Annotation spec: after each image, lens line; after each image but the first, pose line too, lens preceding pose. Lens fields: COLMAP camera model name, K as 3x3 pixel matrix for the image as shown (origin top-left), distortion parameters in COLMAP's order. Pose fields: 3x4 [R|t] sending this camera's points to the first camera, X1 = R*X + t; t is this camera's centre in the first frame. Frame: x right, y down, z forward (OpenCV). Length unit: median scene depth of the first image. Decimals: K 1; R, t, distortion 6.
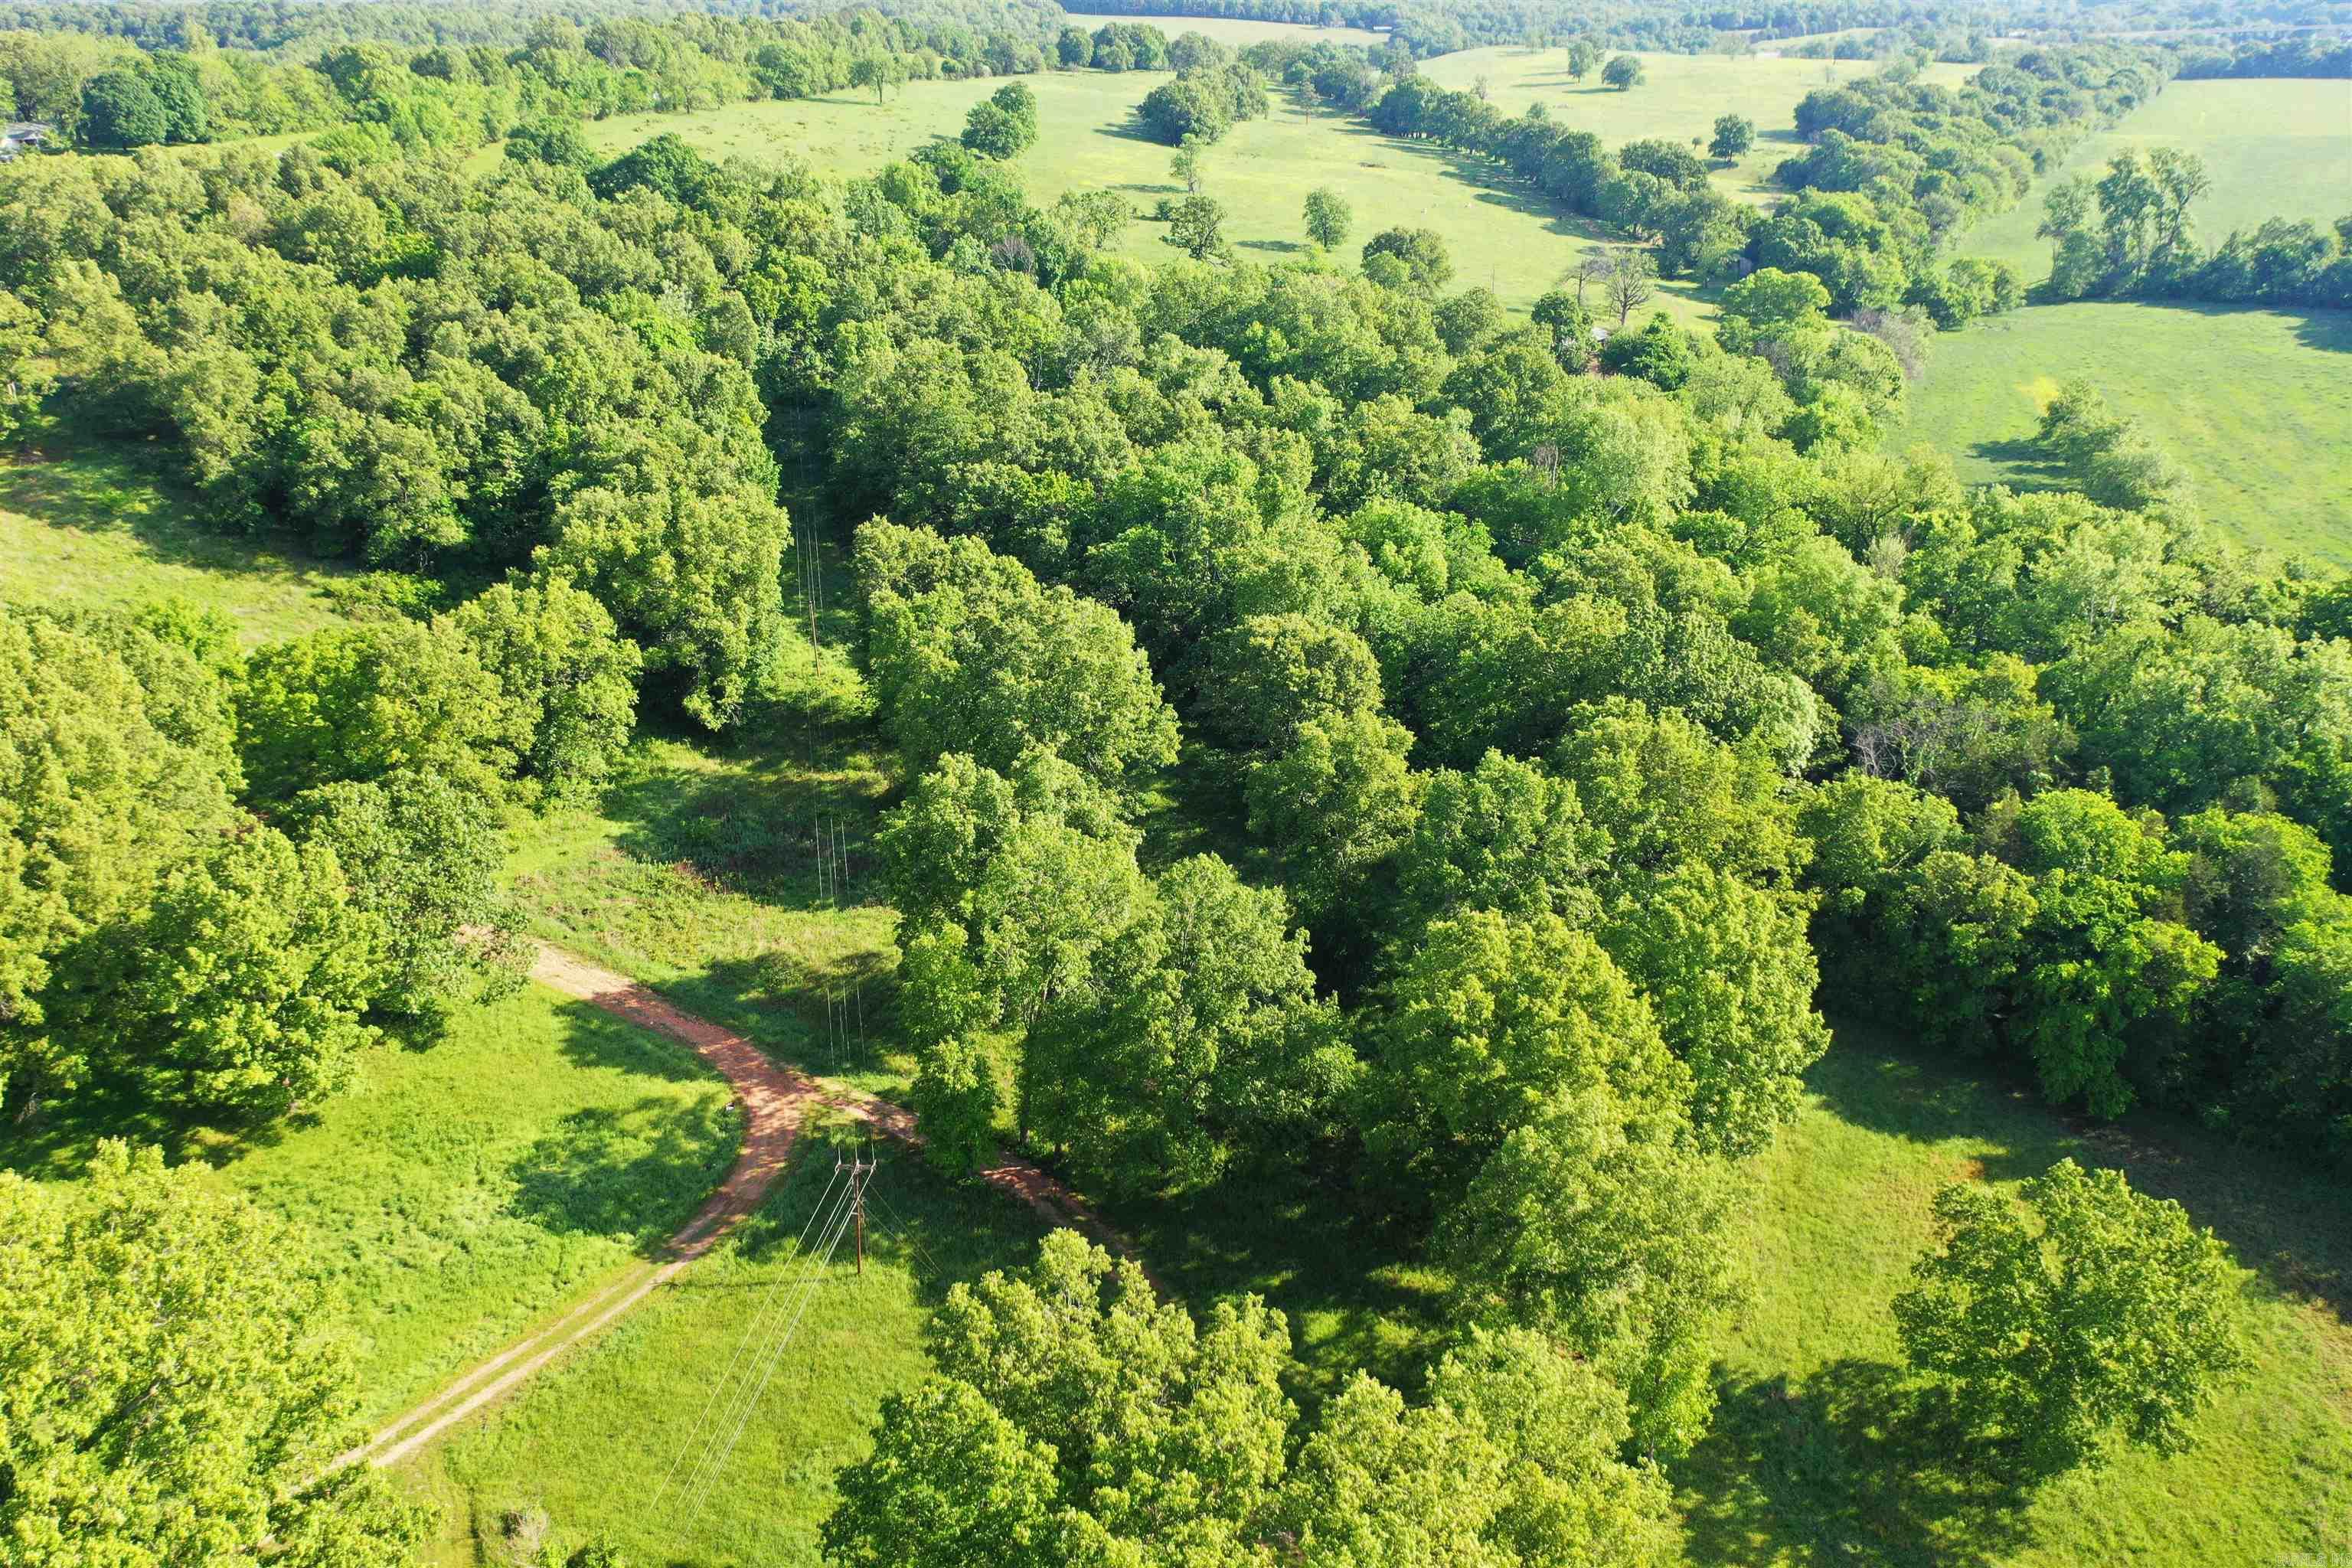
lens RADIAL K [[1845.8, 0, 1169.4], [0, 1845.8, 776.4], [0, 0, 1]] dist [-0.000294, 0.001645]
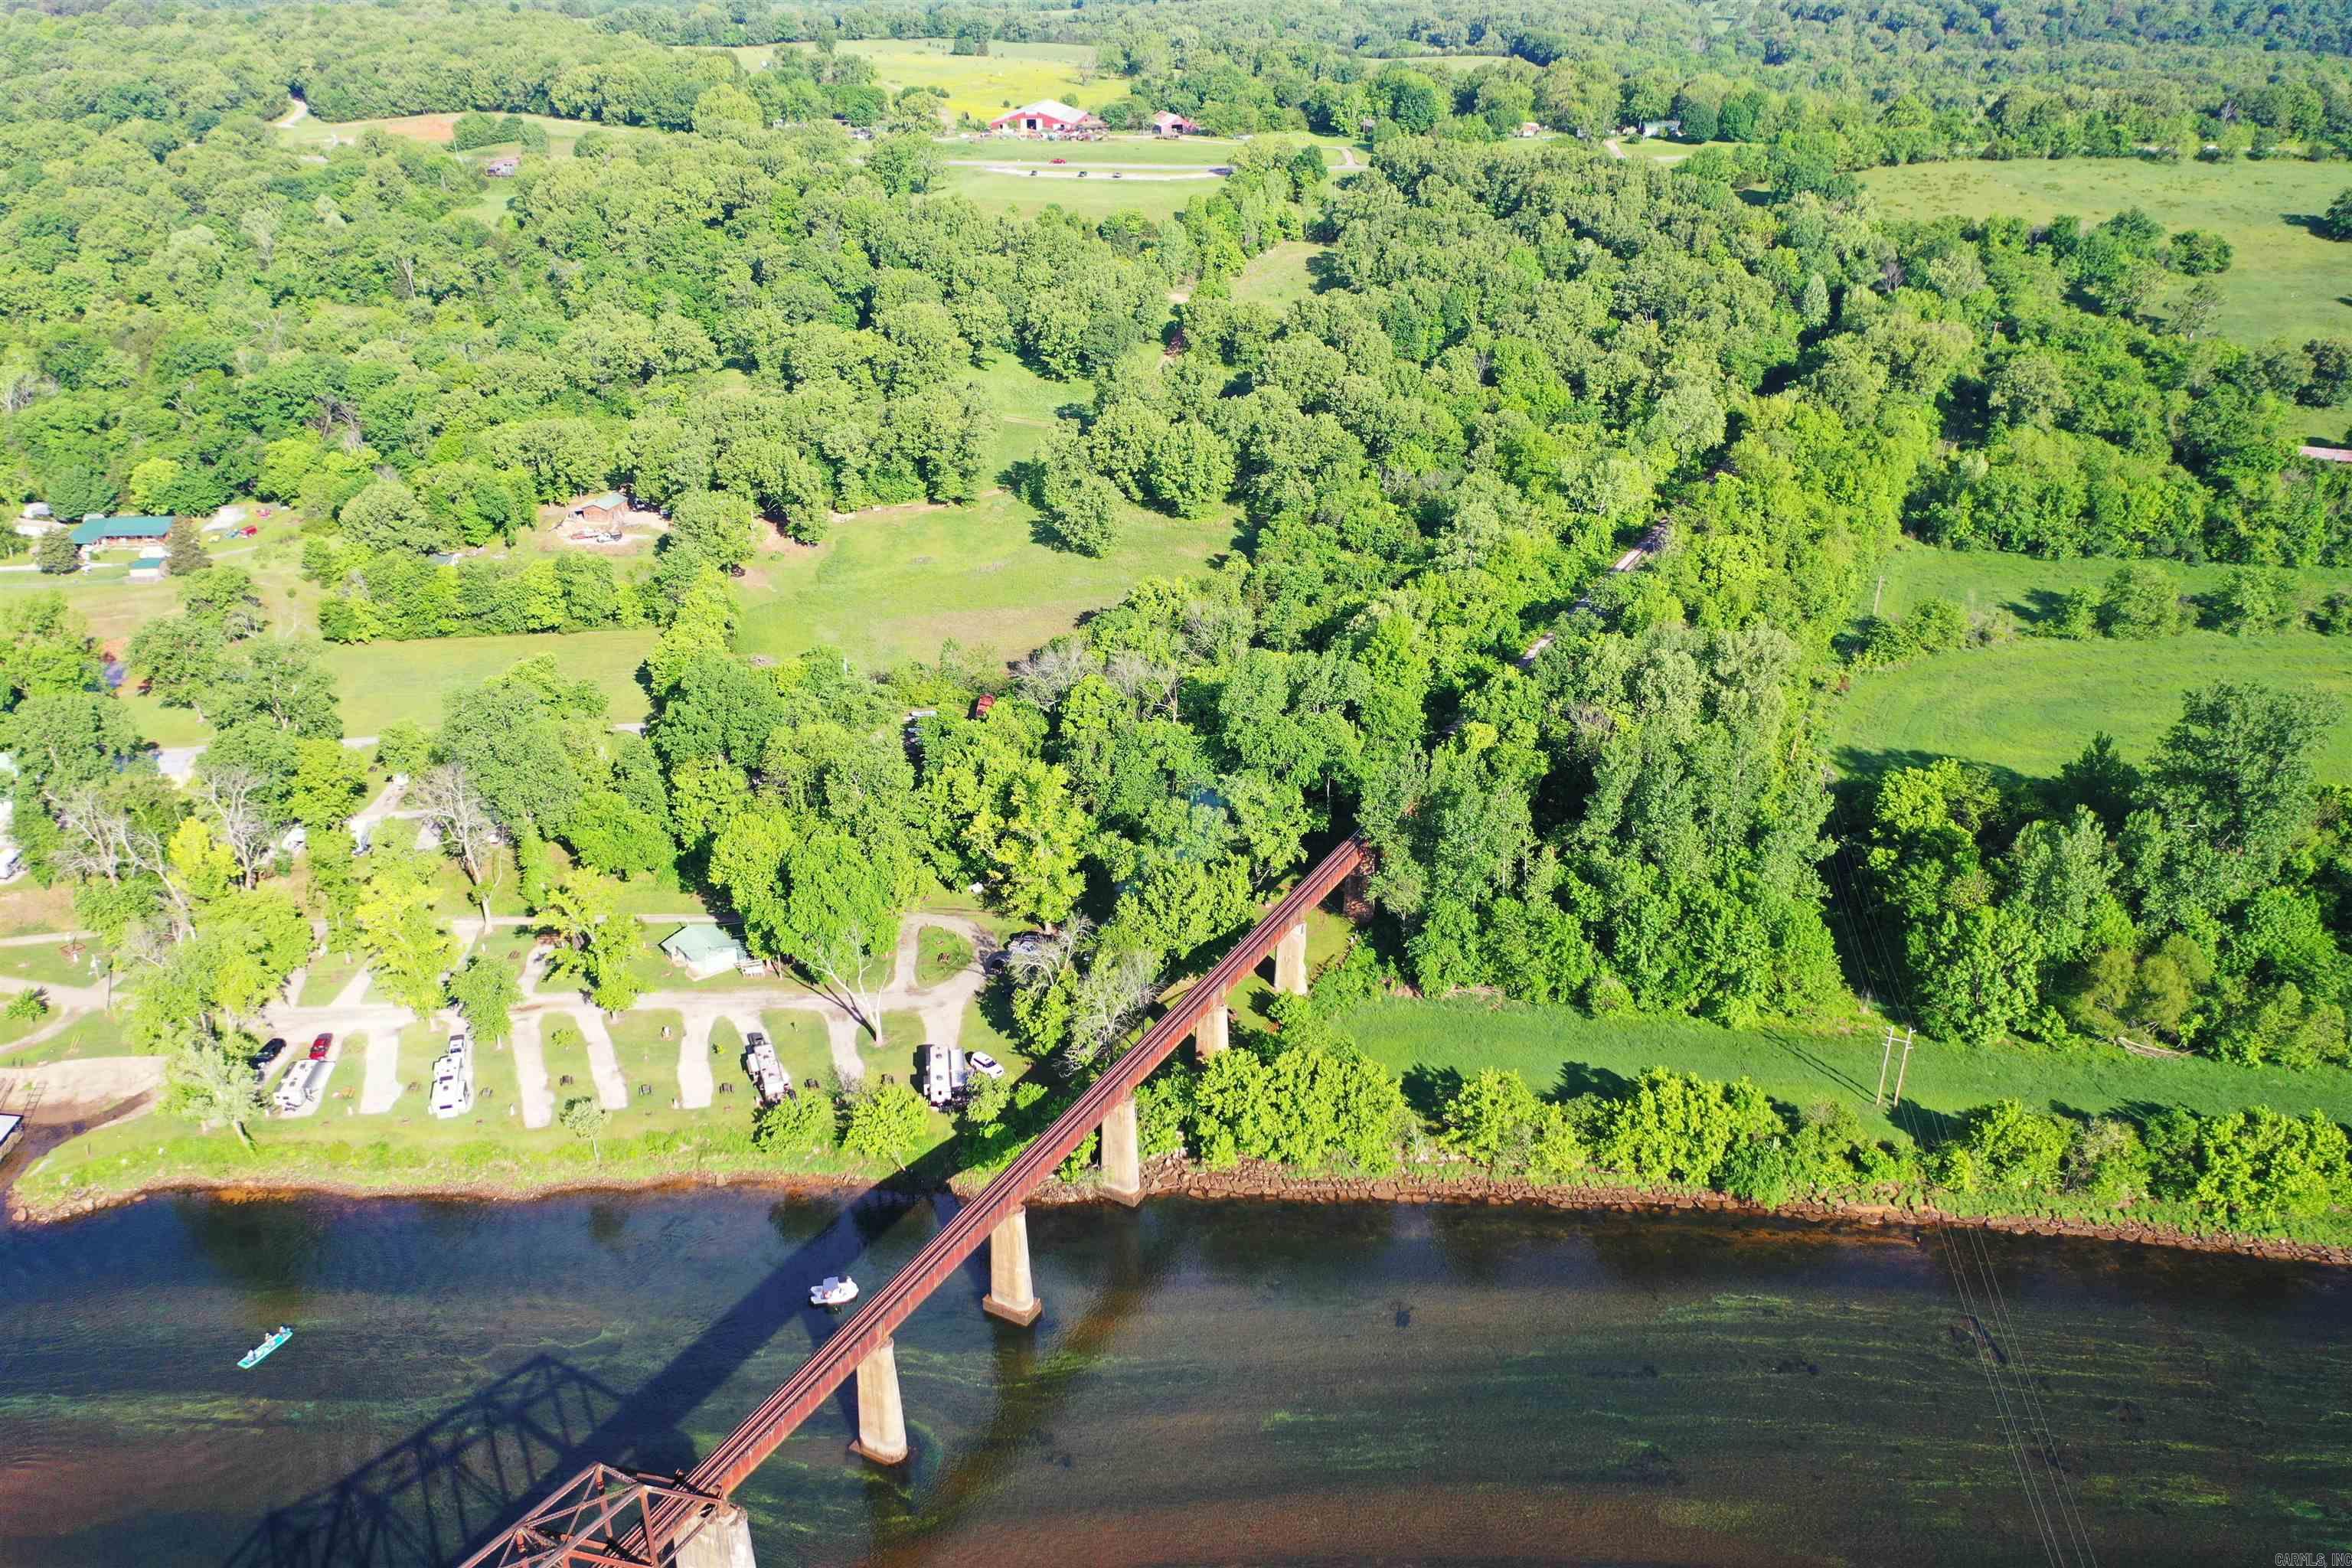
lens RADIAL K [[1845.8, 0, 1183.9], [0, 1845.8, 765.6], [0, 0, 1]] dist [-0.000294, 0.001645]
pose [[0.258616, 0.423003, -0.868439, 2.060388], [-0.387485, 0.868951, 0.307862, -0.257803], [0.884858, 0.256889, 0.388632, -0.102594]]
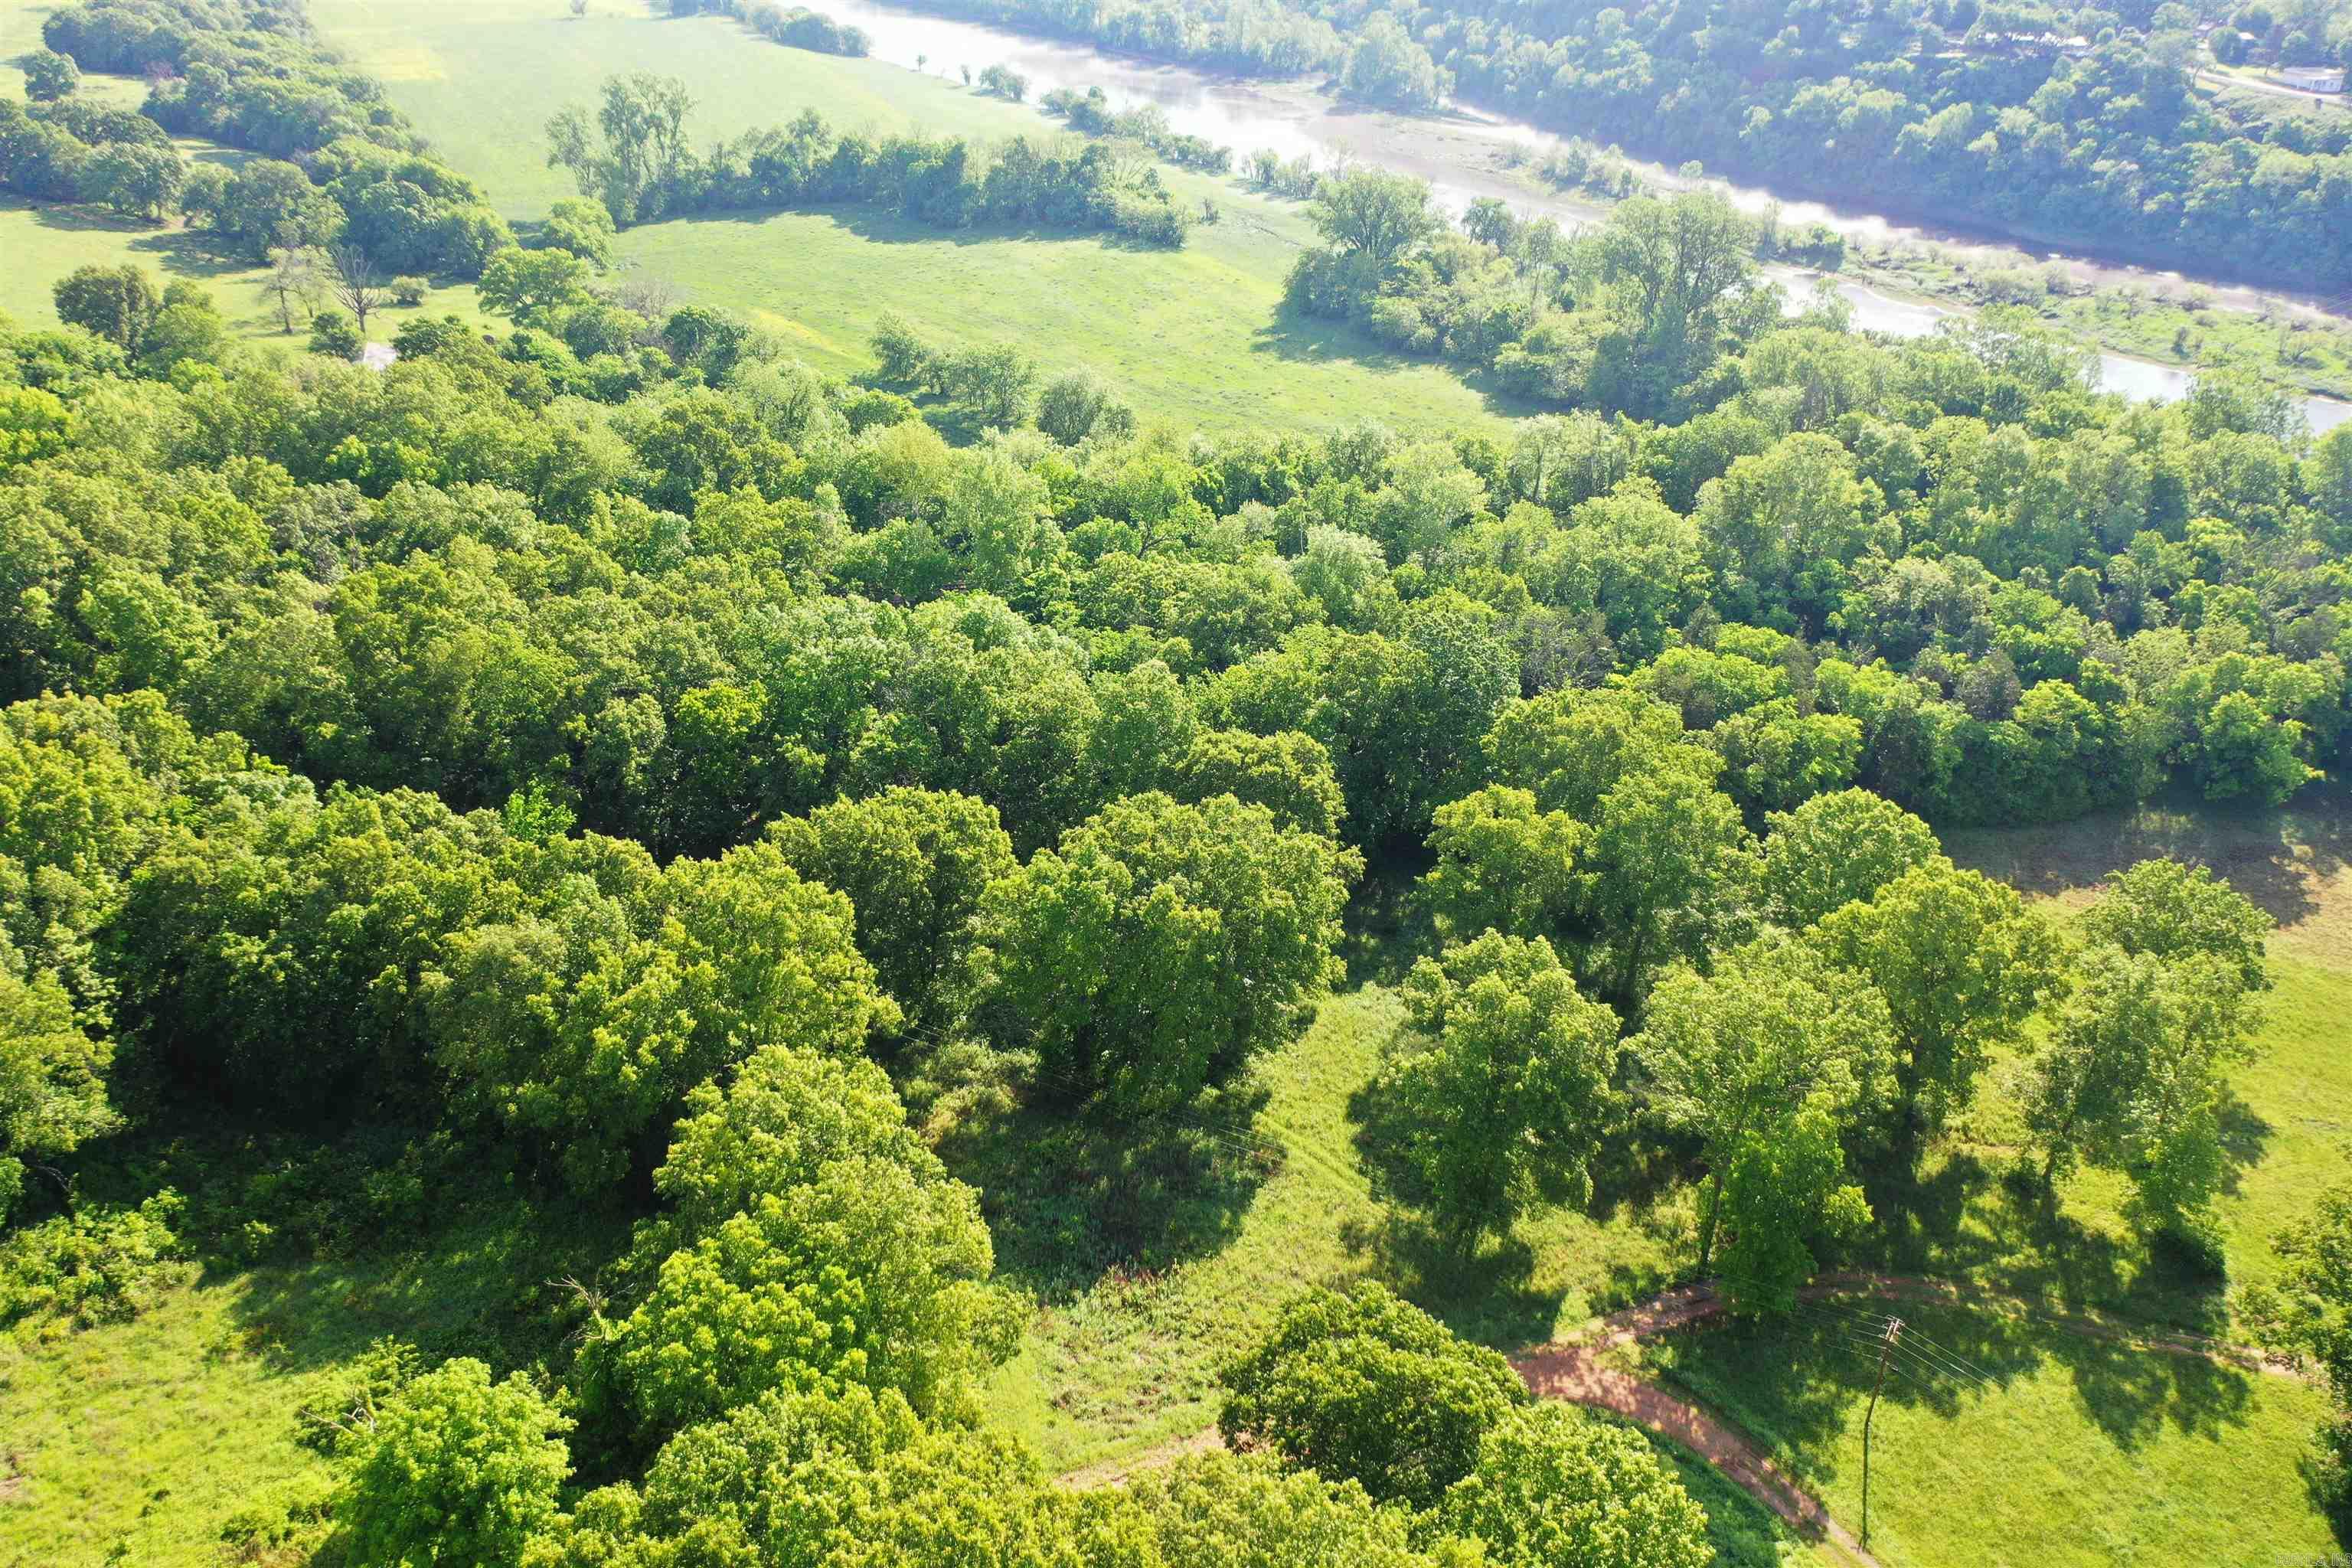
lens RADIAL K [[1845.8, 0, 1175.2], [0, 1845.8, 781.2], [0, 0, 1]] dist [-0.000294, 0.001645]
pose [[0.544896, -0.369437, 0.752732, -0.577200], [0.313357, 0.922384, 0.225864, -0.243266], [-0.777750, 0.112802, 0.618369, 0.328592]]
